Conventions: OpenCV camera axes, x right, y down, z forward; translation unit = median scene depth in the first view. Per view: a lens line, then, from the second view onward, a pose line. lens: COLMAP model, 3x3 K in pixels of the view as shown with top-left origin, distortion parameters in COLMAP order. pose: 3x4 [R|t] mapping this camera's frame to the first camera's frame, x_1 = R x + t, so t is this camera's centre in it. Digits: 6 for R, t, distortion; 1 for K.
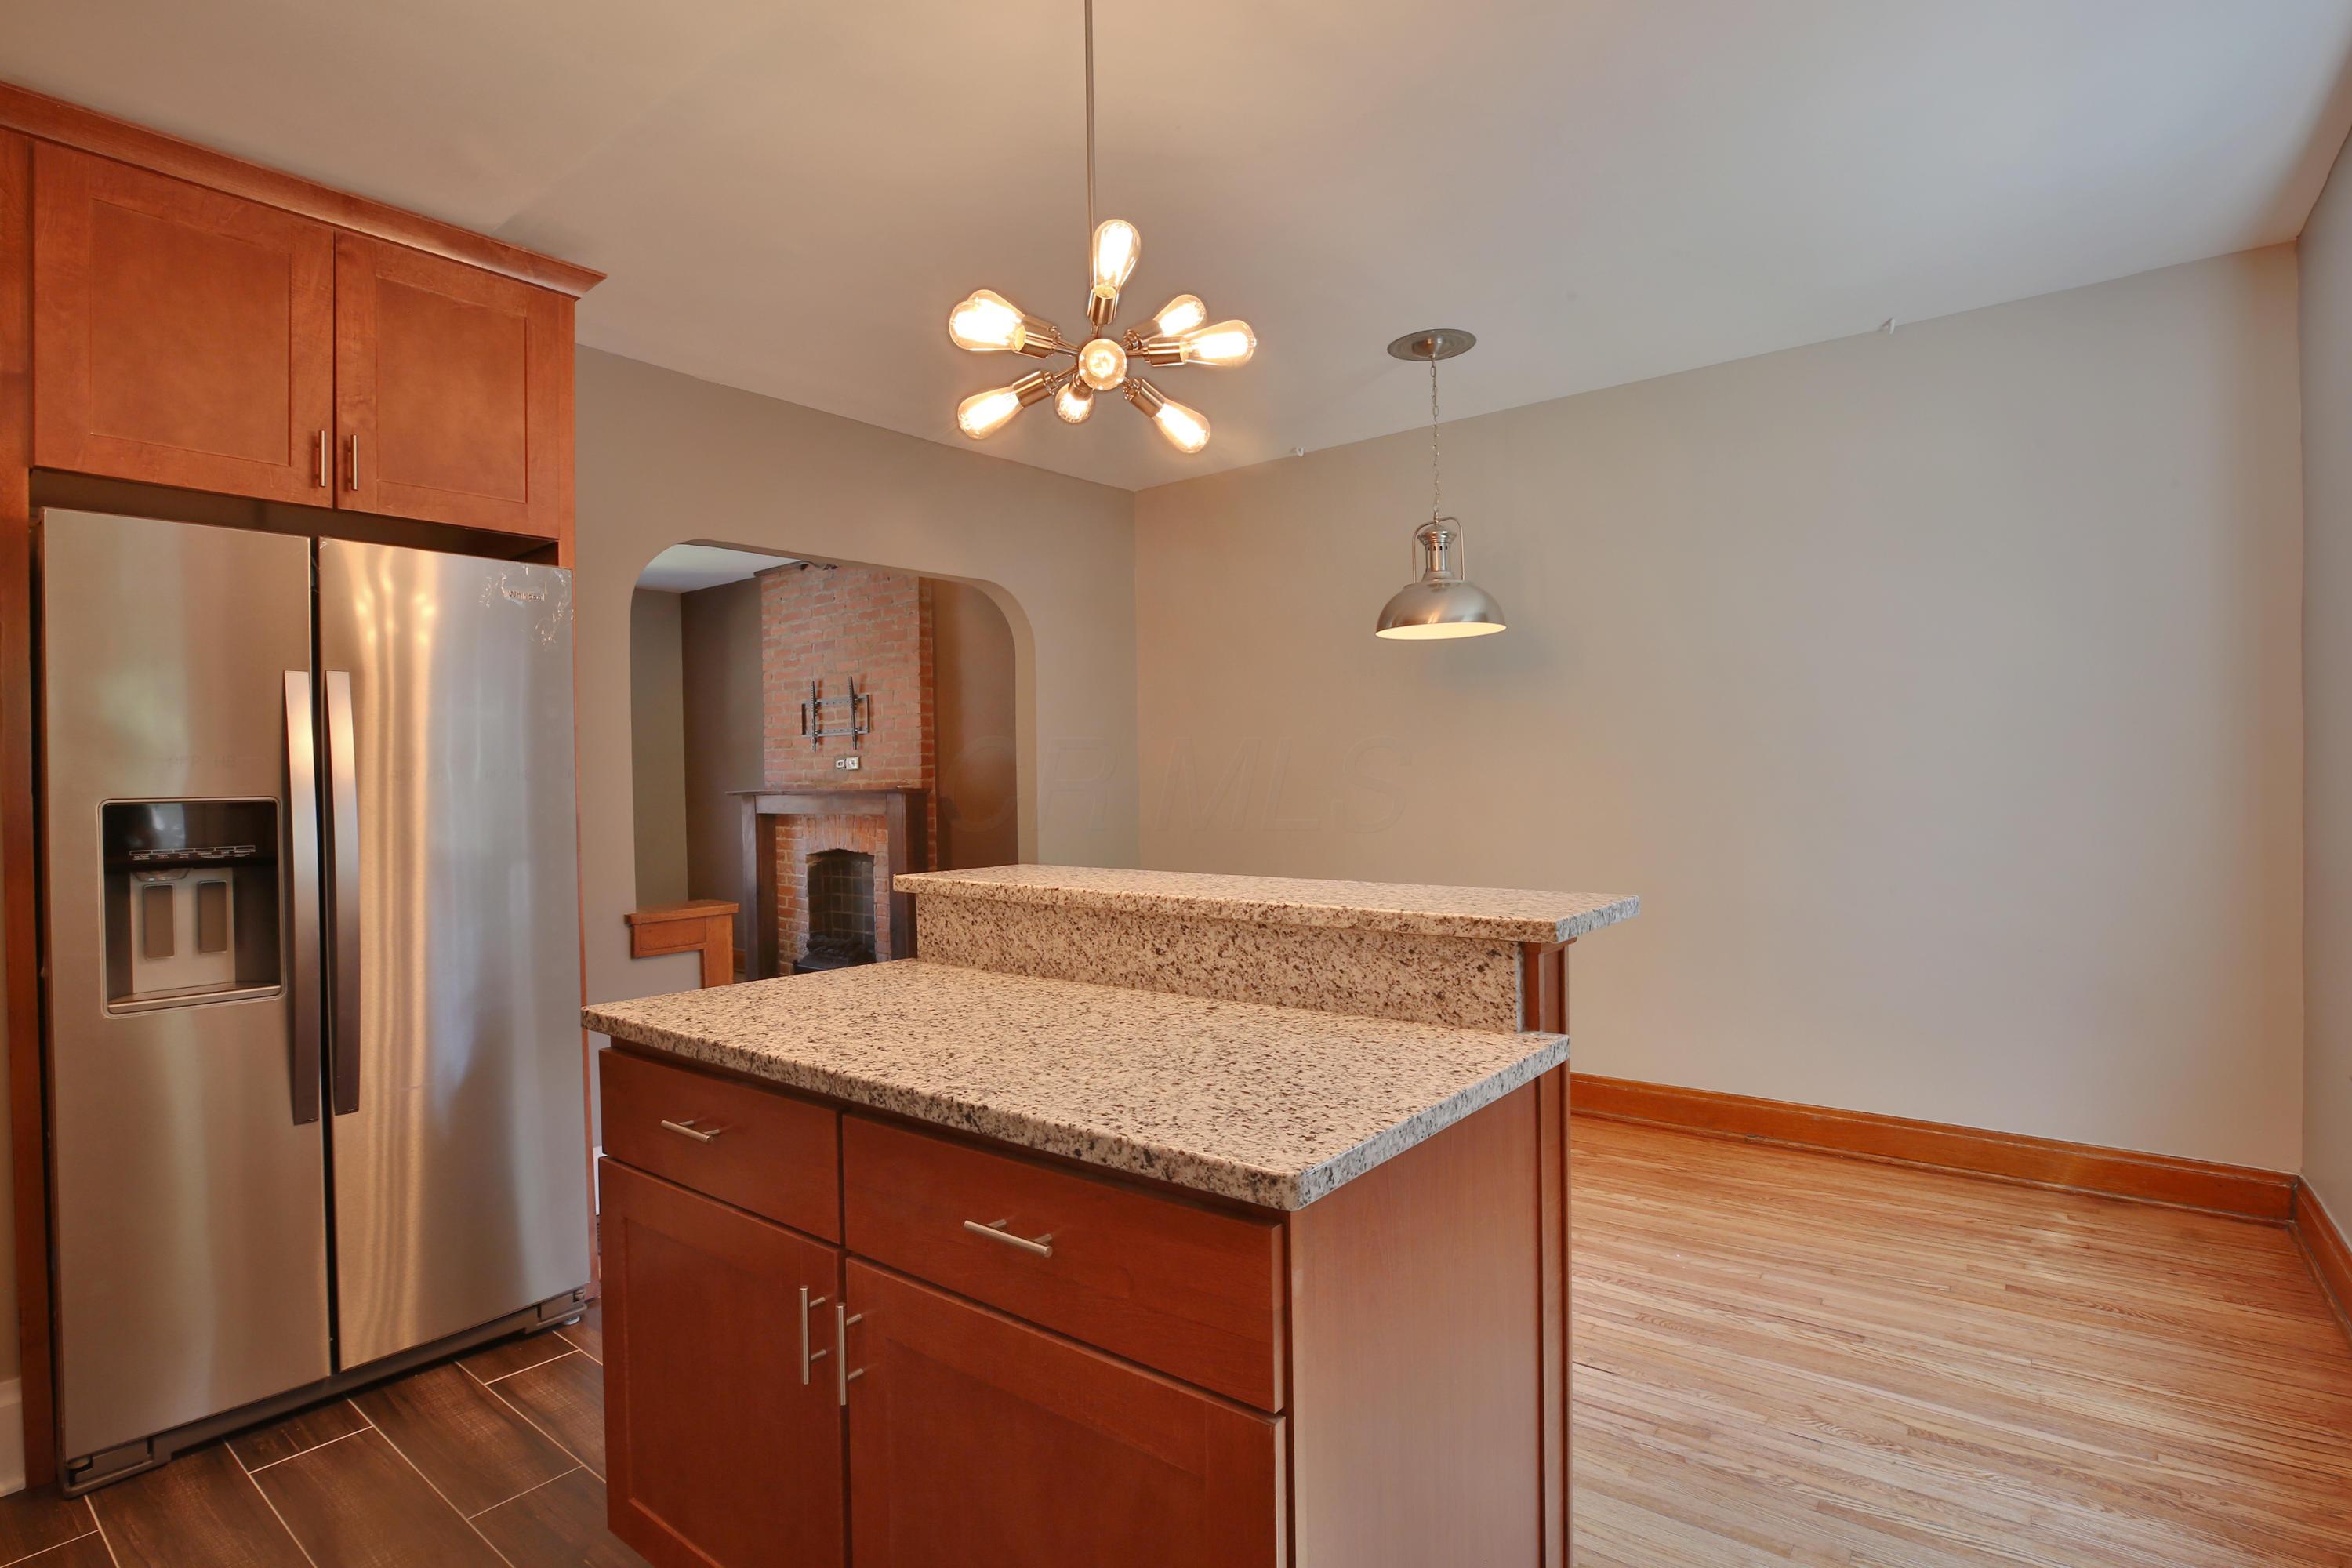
lens RADIAL K [[1139.4, 0, 1167.2], [0, 1139.4, 784.1], [0, 0, 1]] dist [-0.042729, 0.012601]
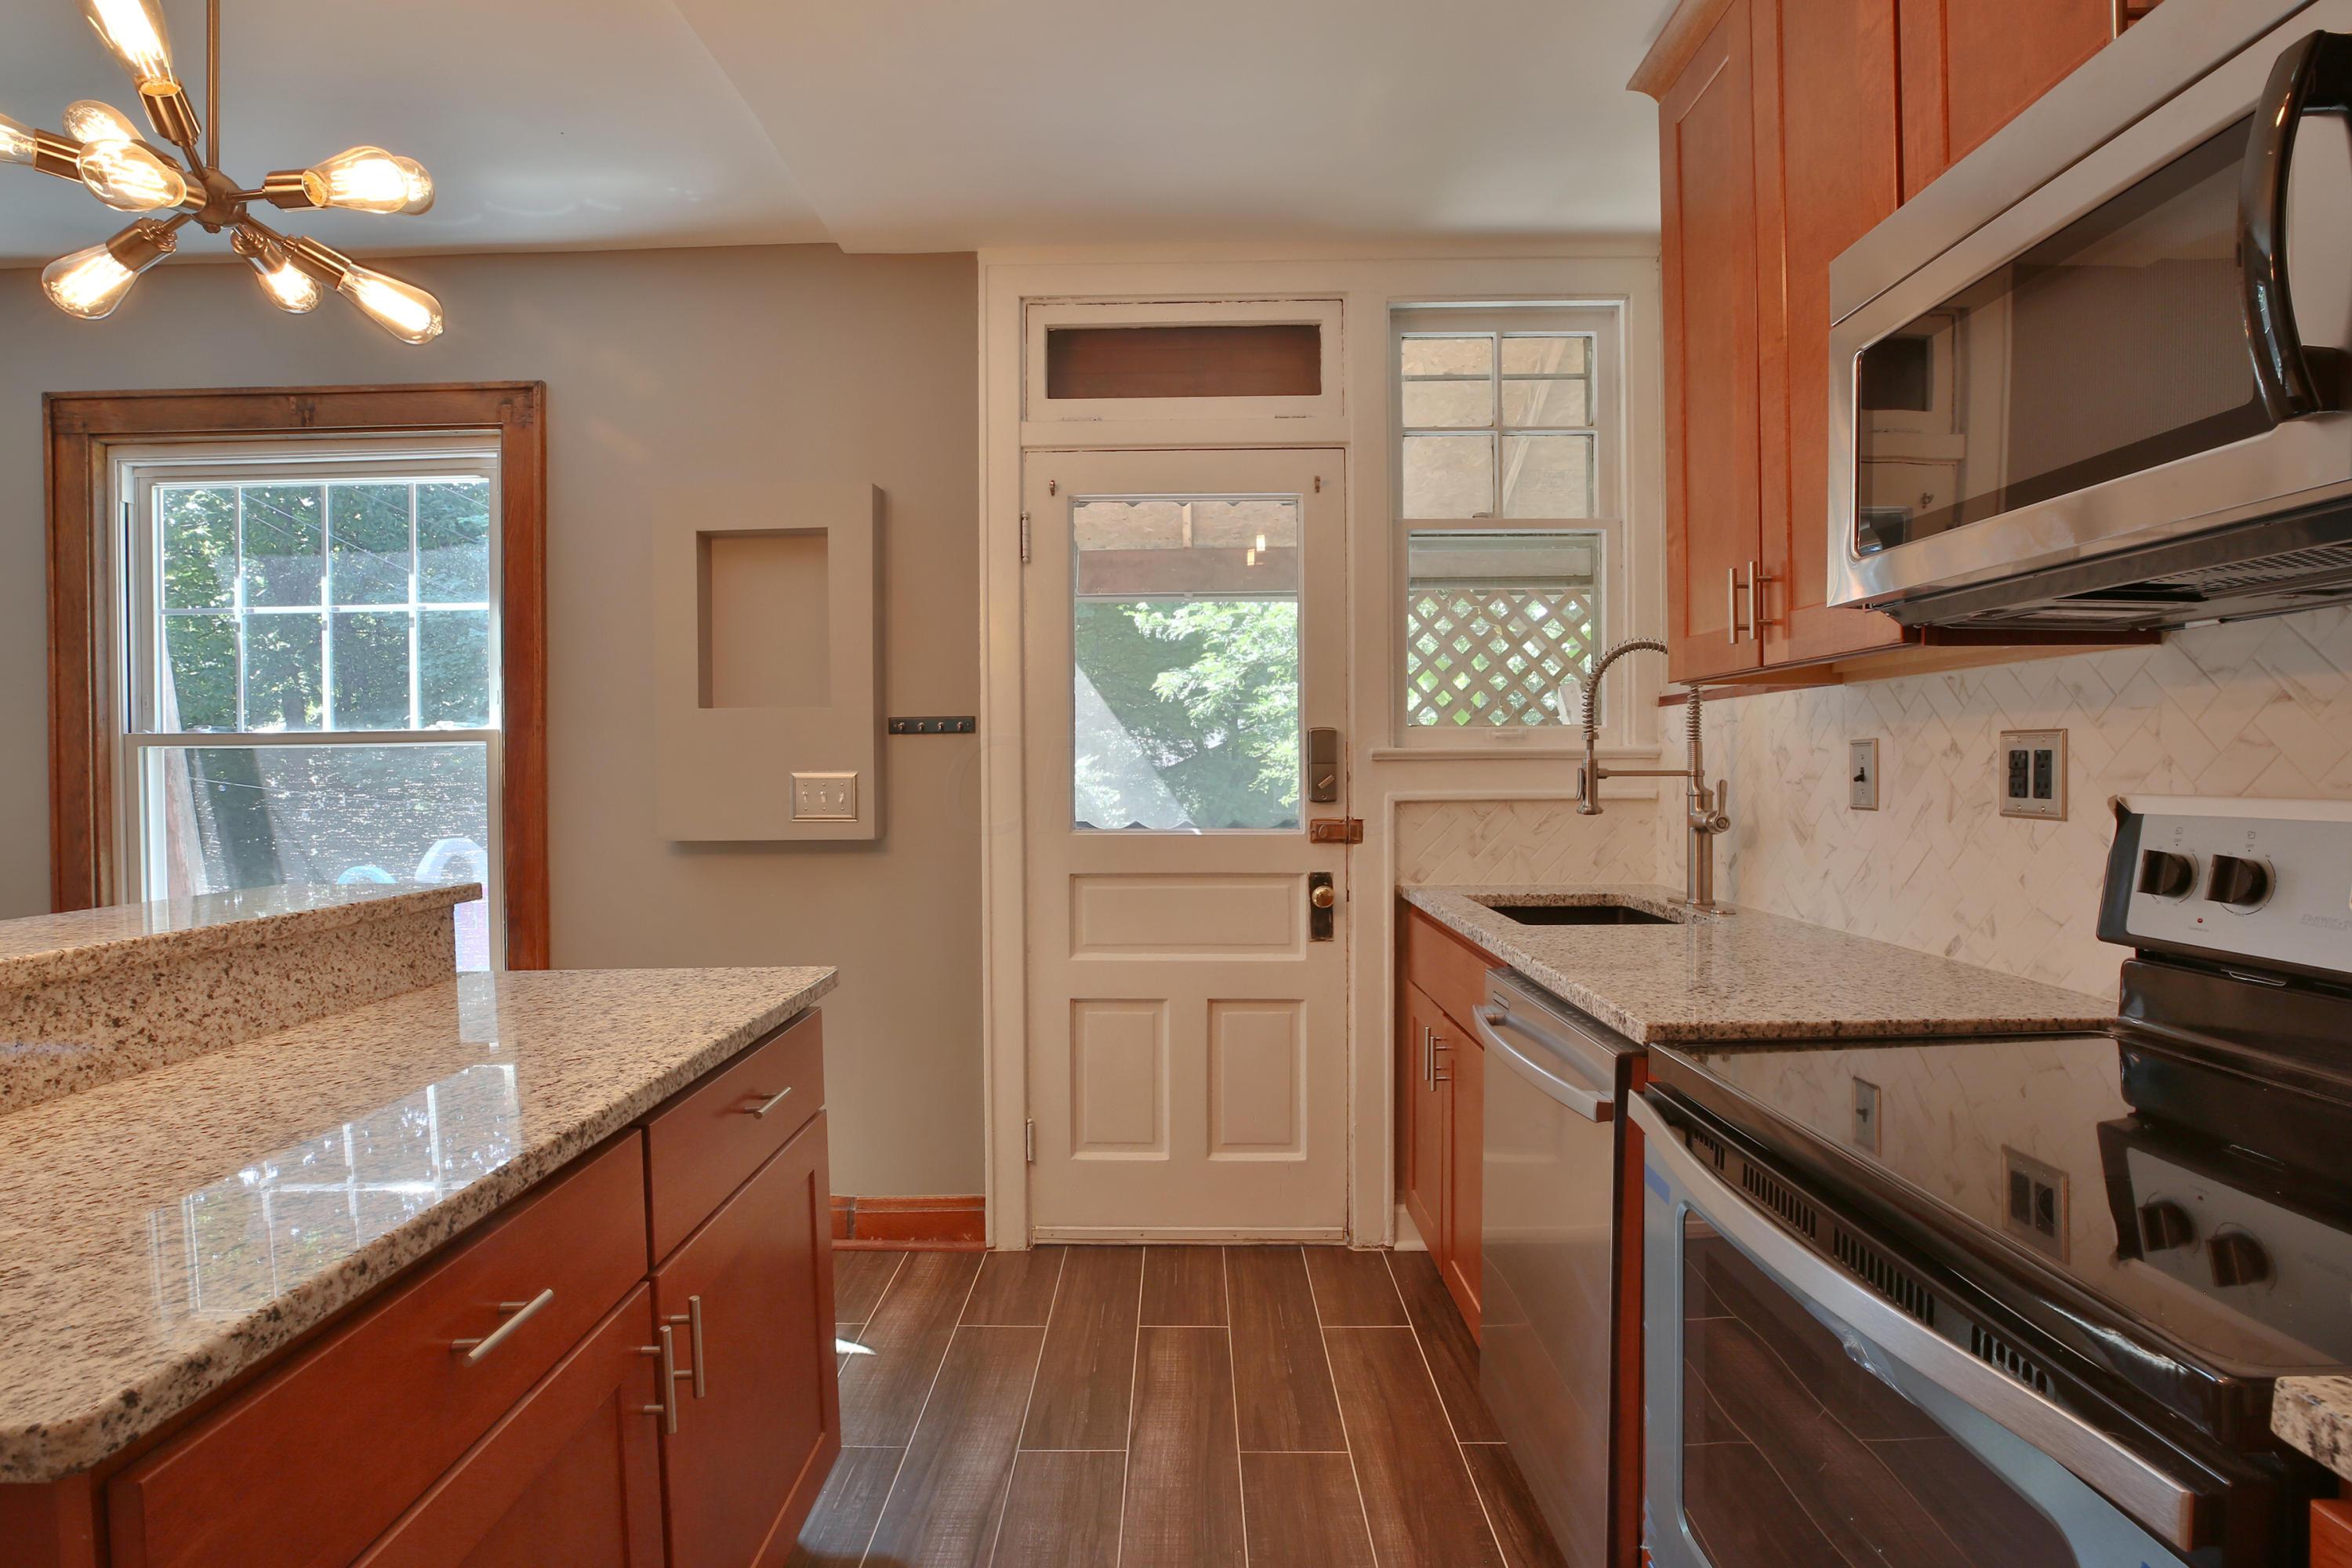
lens RADIAL K [[1139.4, 0, 1173.0], [0, 1139.4, 780.6], [0, 0, 1]] dist [-0.042729, 0.012601]
pose [[-0.609559, 0.013848, 0.792620, -0.881159], [0.025995, 0.999659, 0.002526, 0.011883], [-0.792314, 0.022144, -0.609711, 0.831732]]
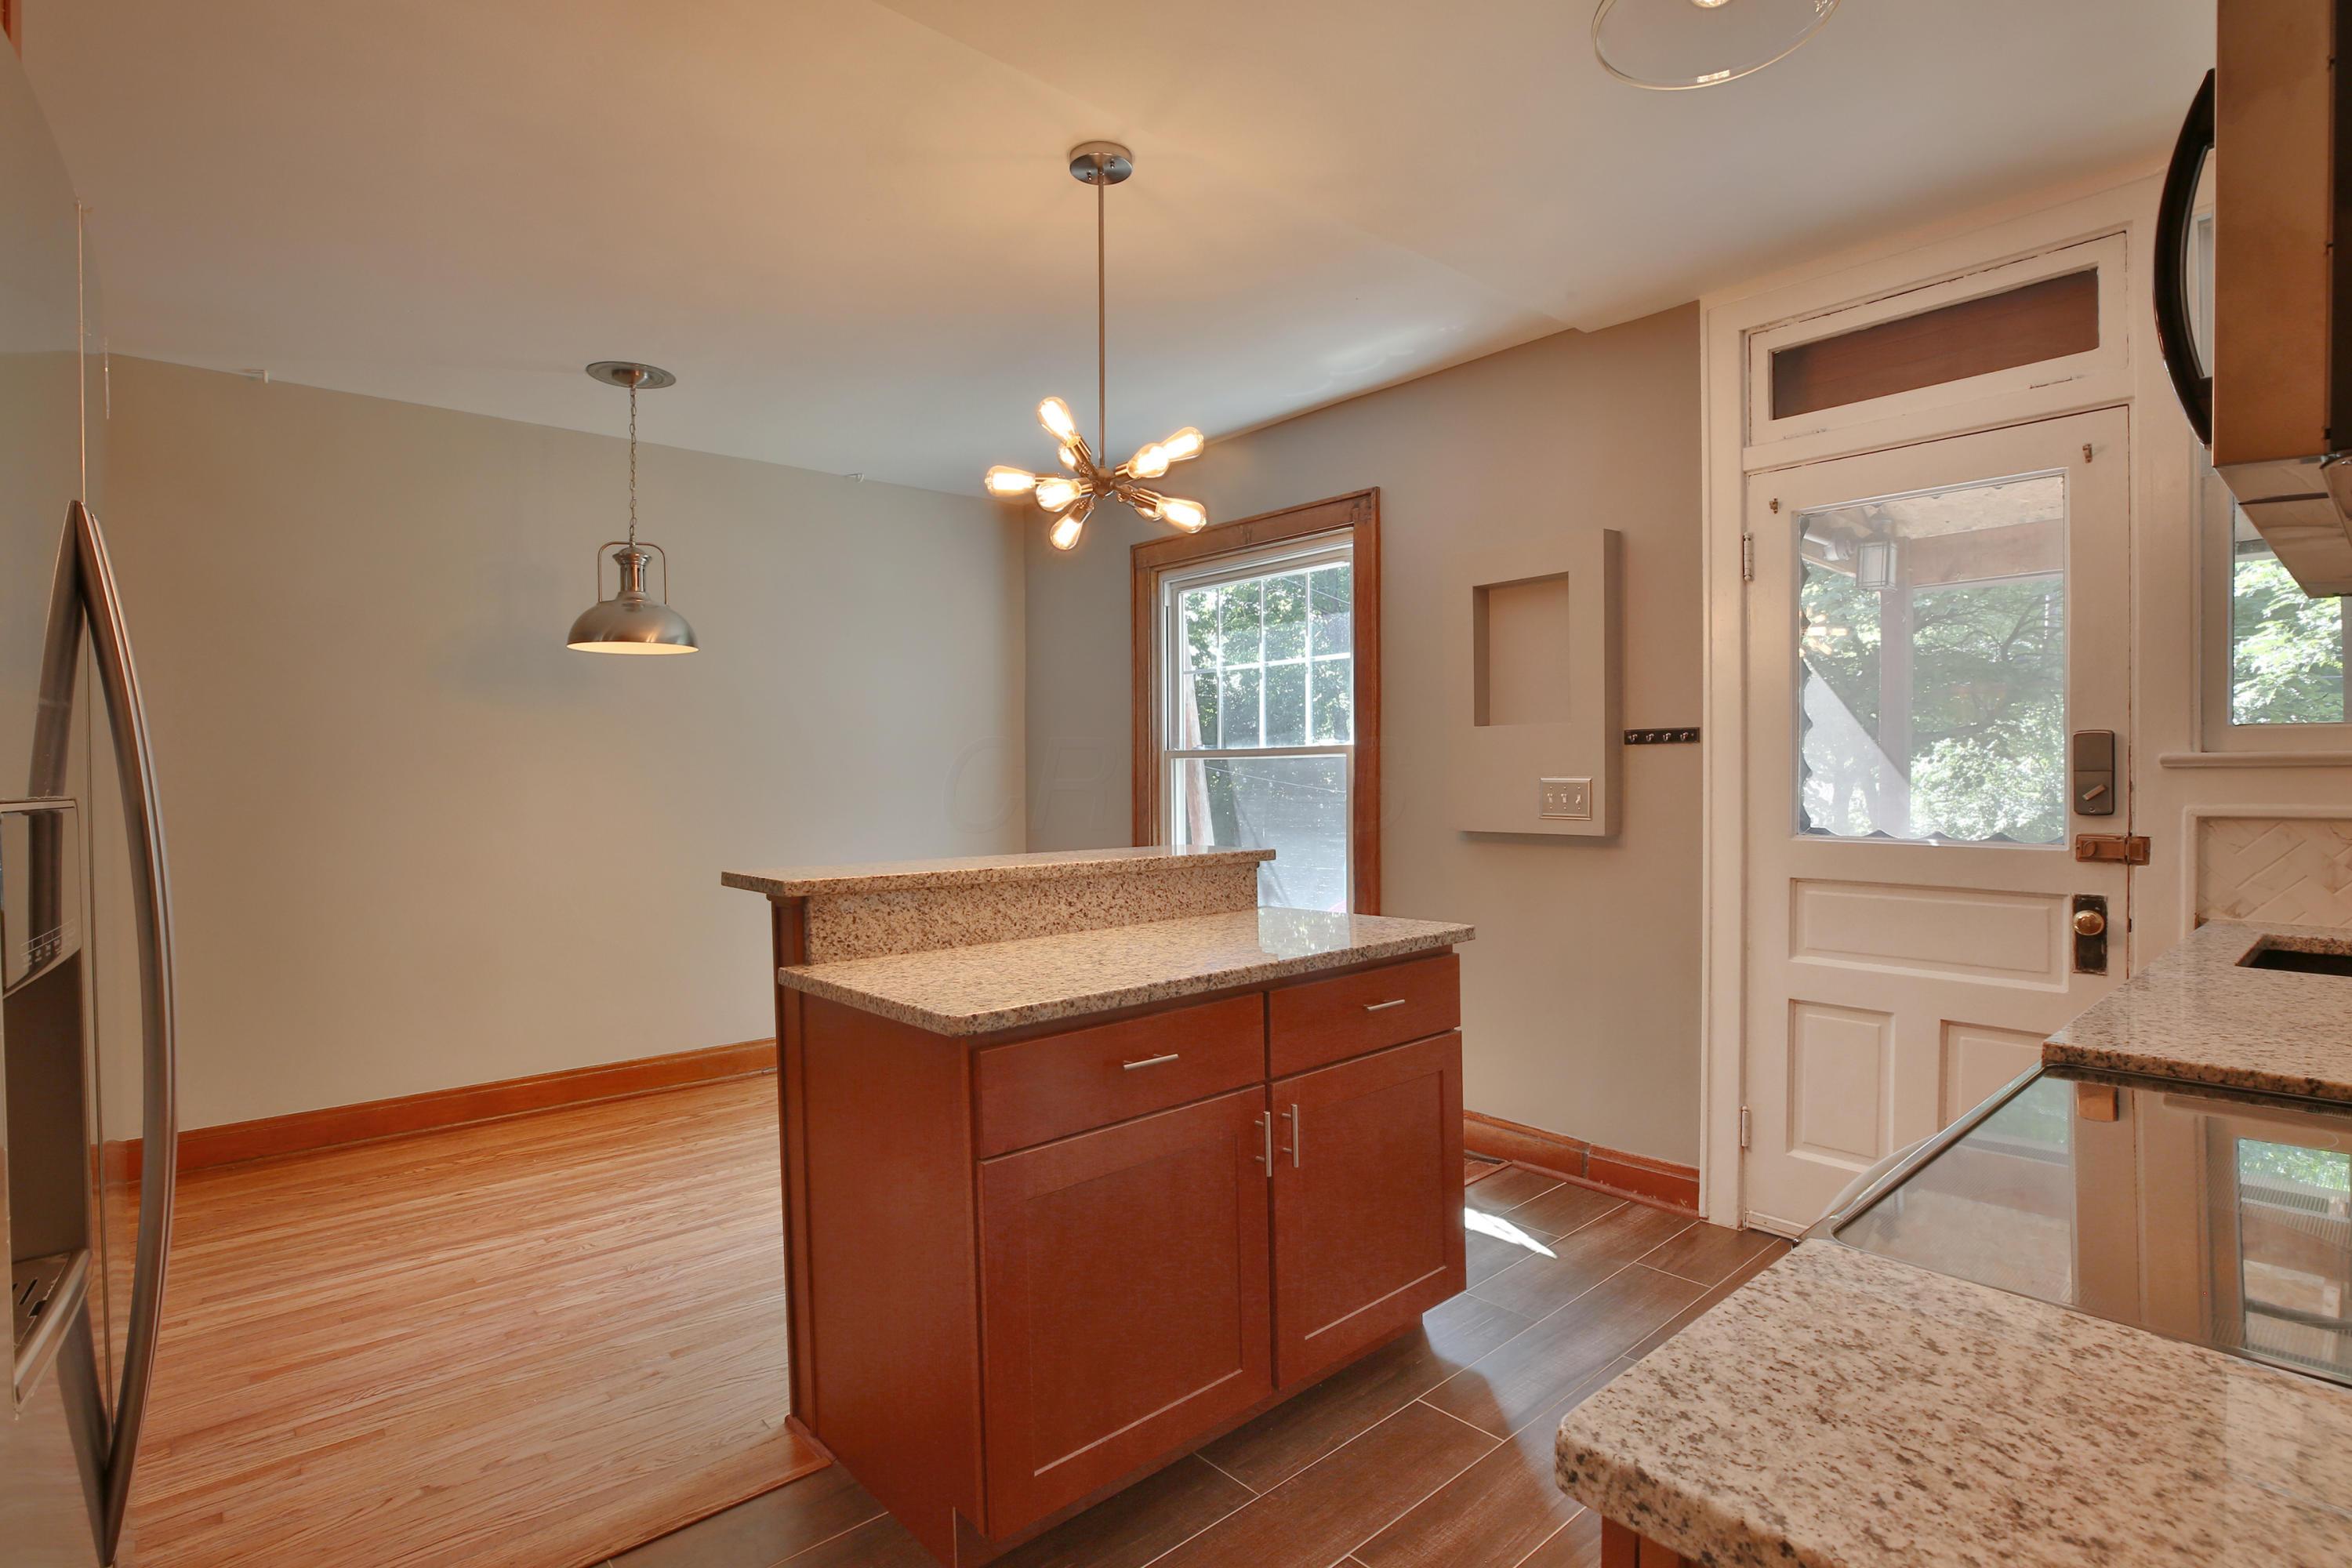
lens RADIAL K [[1139.4, 0, 1167.8], [0, 1139.4, 781.5], [0, 0, 1]] dist [-0.042729, 0.012601]
pose [[0.183157, 0.011286, 0.983019, -1.264305], [0.011212, 0.999845, -0.013568, 0.015707], [-0.983020, 0.013506, 0.183002, 0.579324]]
